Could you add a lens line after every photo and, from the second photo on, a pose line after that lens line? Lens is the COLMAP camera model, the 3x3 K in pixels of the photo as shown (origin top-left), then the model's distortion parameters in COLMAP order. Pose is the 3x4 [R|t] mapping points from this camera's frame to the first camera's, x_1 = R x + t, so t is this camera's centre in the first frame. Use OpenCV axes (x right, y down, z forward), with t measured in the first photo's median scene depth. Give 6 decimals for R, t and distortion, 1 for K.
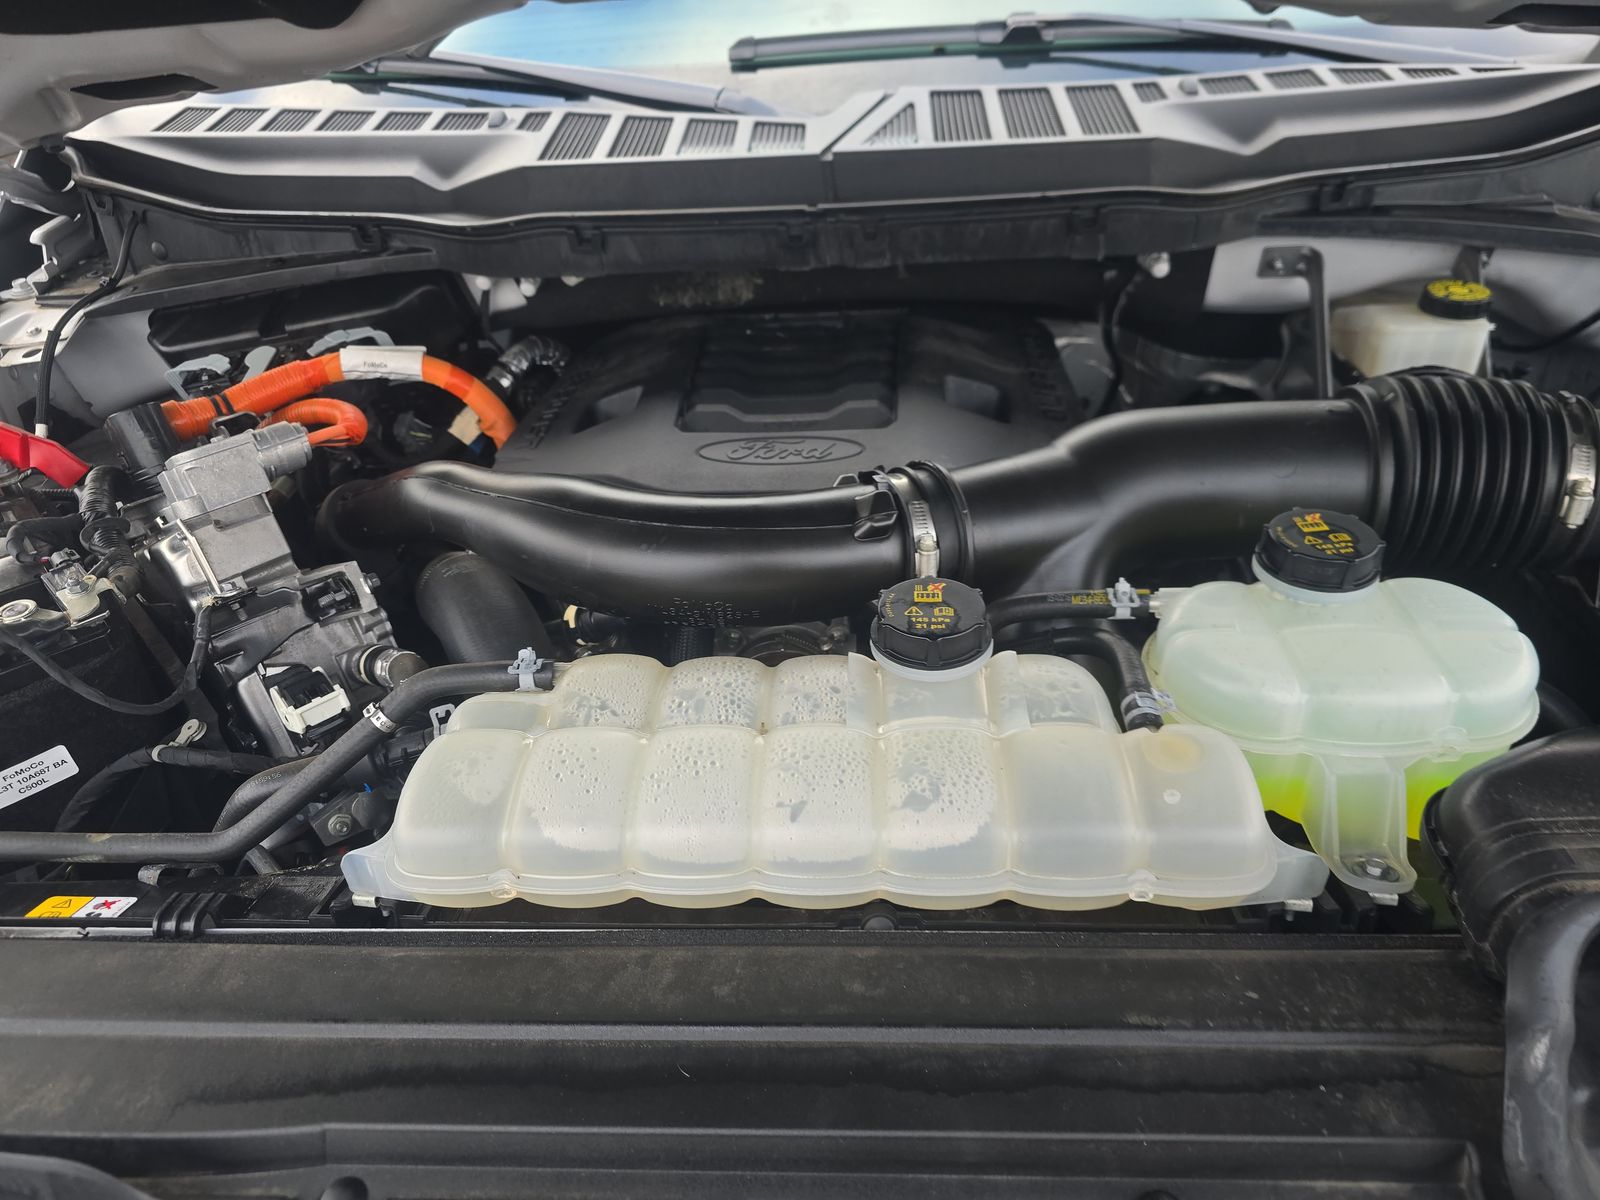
lens RADIAL K [[1035.1, 0, 800.0], [0, 1035.1, 600.0], [0, 0, 1]] dist [0.051295, -0.038290]
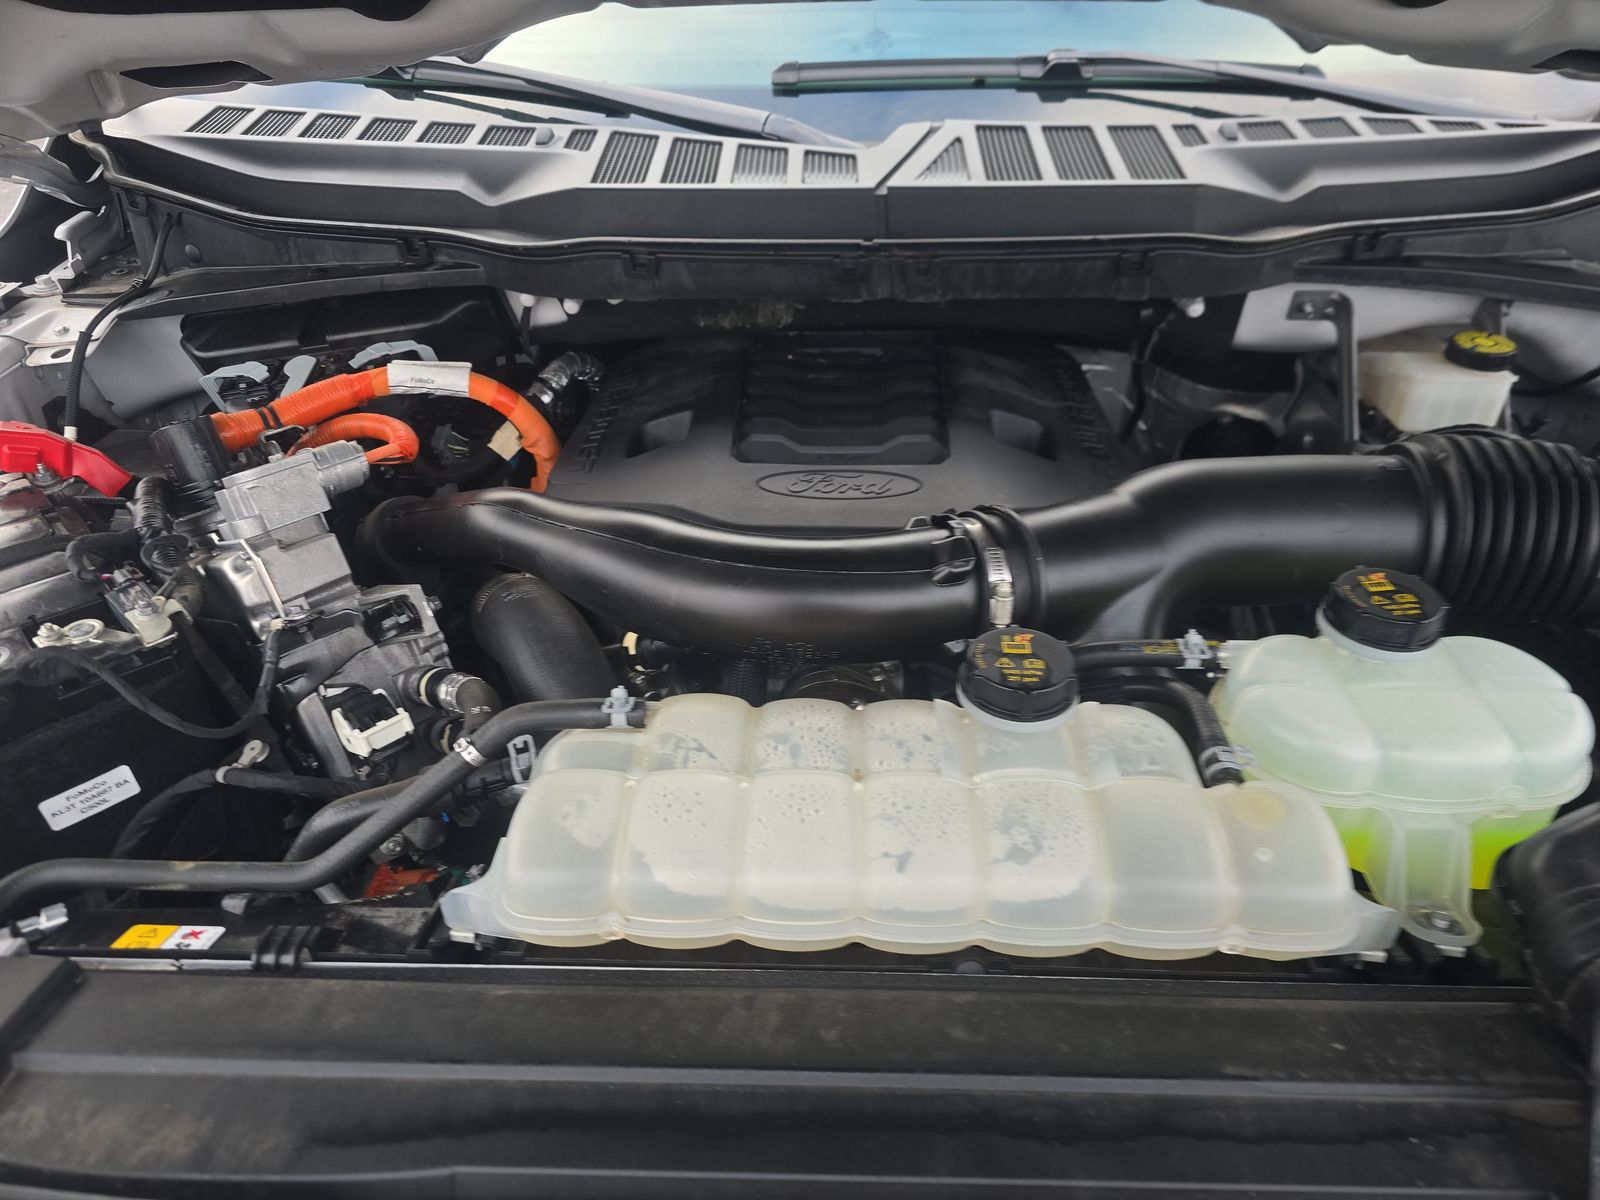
lens RADIAL K [[1033.0, 0, 800.0], [0, 1033.0, 600.0], [0, 0, 1]] dist [0.056868, -0.039955]
pose [[0.999056, 0.024274, 0.036030, -0.099914], [-0.024568, 0.999668, 0.007737, -0.041305], [-0.035831, -0.008615, 0.999321, -0.016381]]
